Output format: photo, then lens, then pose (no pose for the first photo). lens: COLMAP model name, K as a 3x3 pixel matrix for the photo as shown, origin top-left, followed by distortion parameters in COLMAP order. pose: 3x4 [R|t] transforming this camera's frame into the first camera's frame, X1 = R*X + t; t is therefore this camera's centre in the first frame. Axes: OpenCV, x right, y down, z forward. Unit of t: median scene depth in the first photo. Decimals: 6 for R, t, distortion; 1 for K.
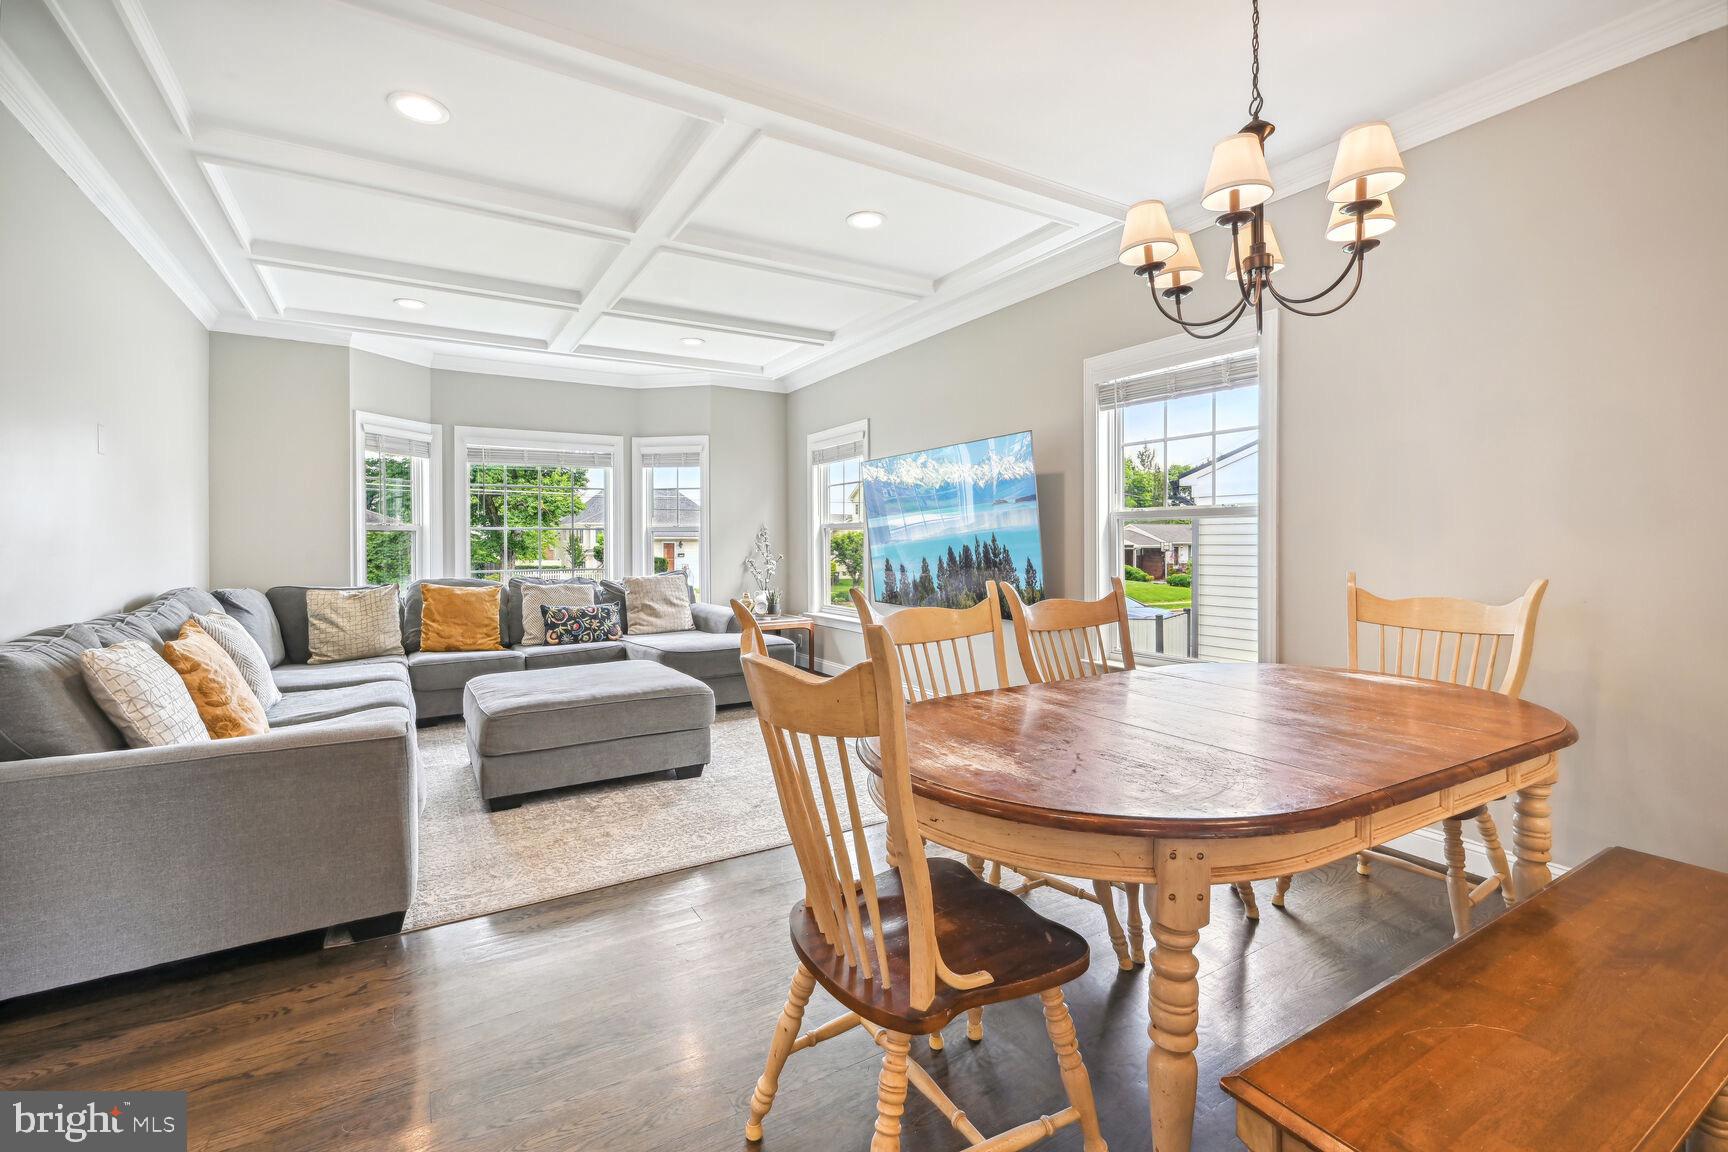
lens RADIAL K [[760.9, 0, 868.9], [0, 760.9, 551.5], [0, 0, 1]] dist [0.001590, 0.000159]
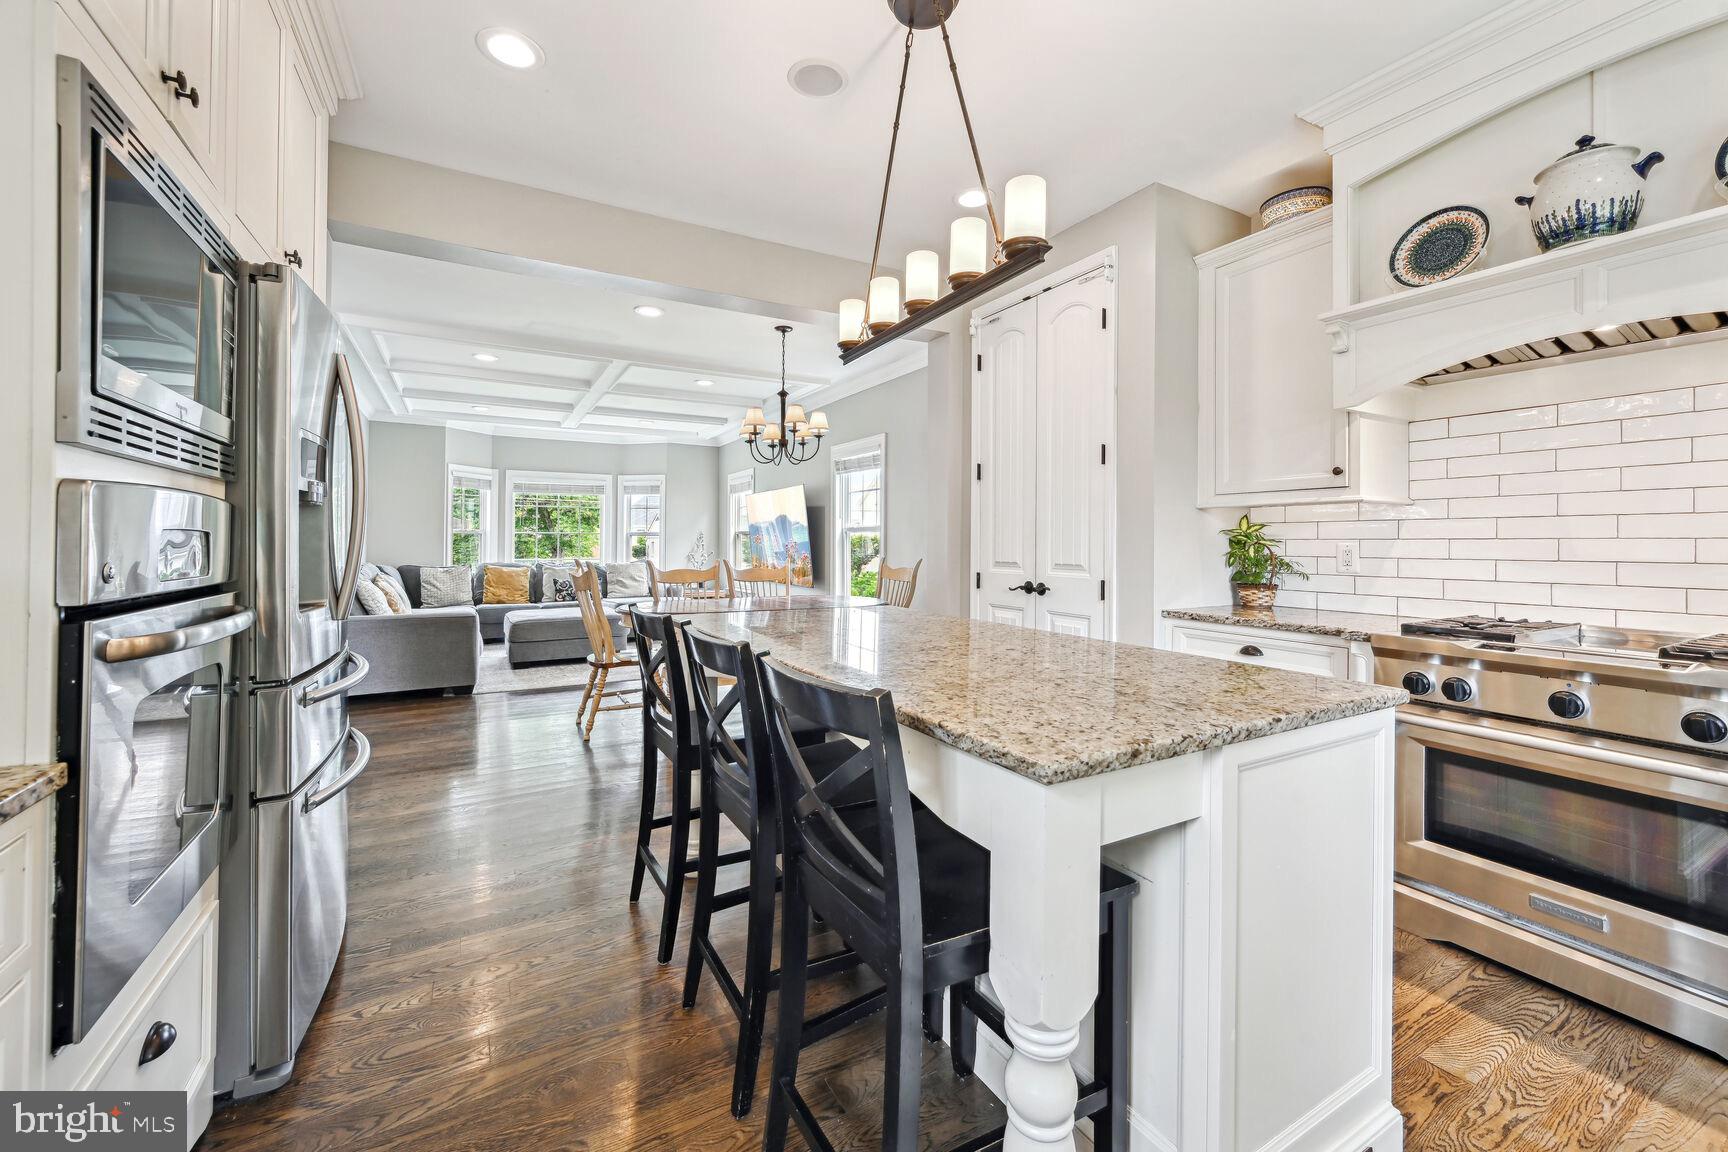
lens RADIAL K [[692.1, 0, 867.7], [0, 692.1, 543.6], [0, 0, 1]] dist [-0.000087, 0.000523]
pose [[0.999530, 0.009131, -0.029279, 0.310608], [-0.009553, 0.999852, -0.014307, 0.008189], [0.029144, 0.014579, 0.999469, -0.517021]]
